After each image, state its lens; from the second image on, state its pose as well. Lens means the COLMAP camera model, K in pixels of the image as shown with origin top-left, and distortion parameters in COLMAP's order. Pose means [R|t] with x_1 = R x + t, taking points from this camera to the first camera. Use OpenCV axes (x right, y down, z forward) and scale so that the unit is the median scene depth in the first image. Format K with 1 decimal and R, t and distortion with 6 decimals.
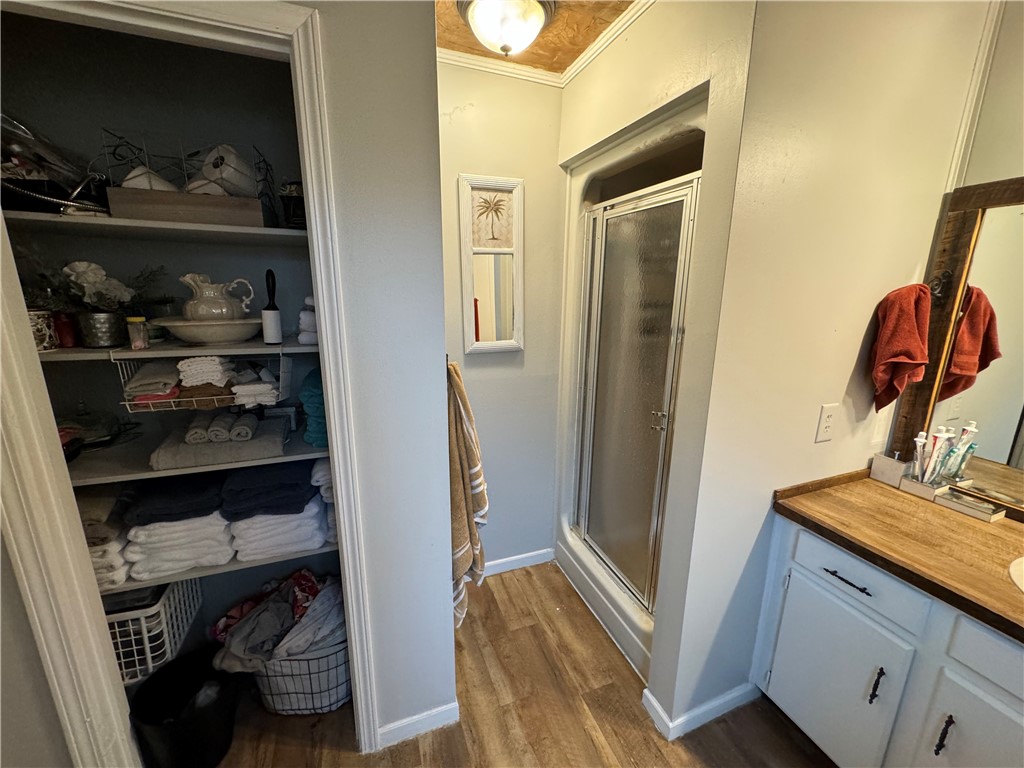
lens RADIAL K [[408.4, 0, 514.8], [0, 408.4, 382.9], [0, 0, 1]] dist [-0.000886, 0.000588]
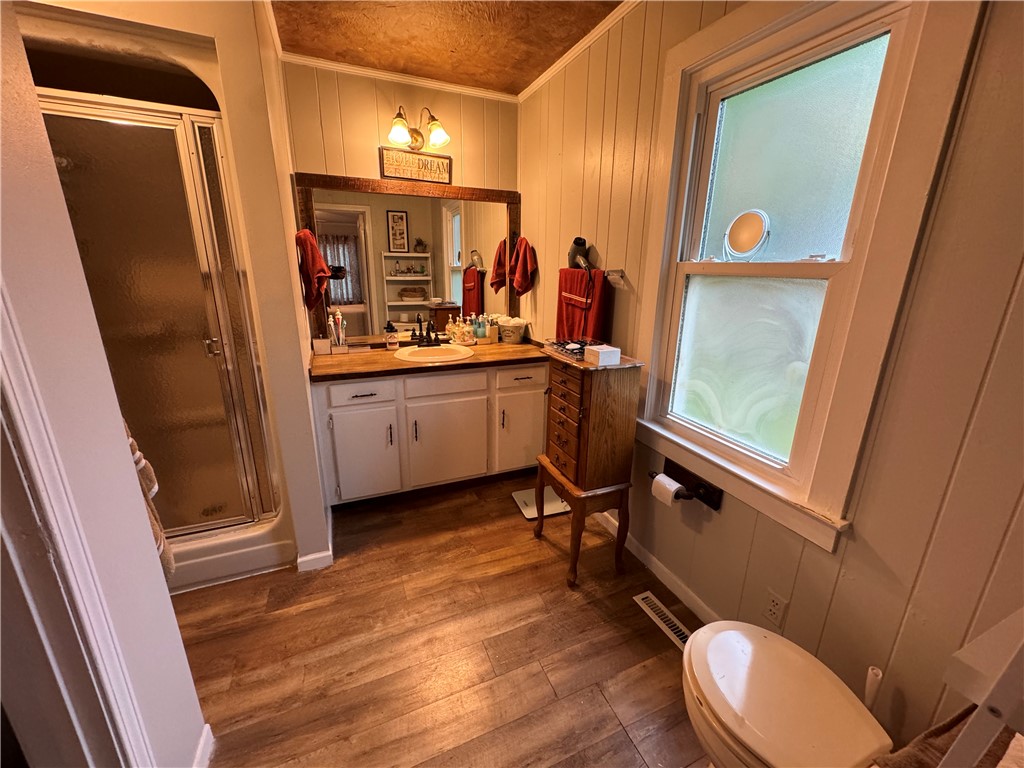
lens RADIAL K [[408.4, 0, 514.8], [0, 408.4, 383.0], [0, 0, 1]] dist [-0.000886, 0.000588]
pose [[-0.040808, -0.287746, 0.956837, -0.786514], [0.208365, 0.934129, 0.289804, 0.038574], [-0.977199, 0.211198, 0.021837, 0.244730]]
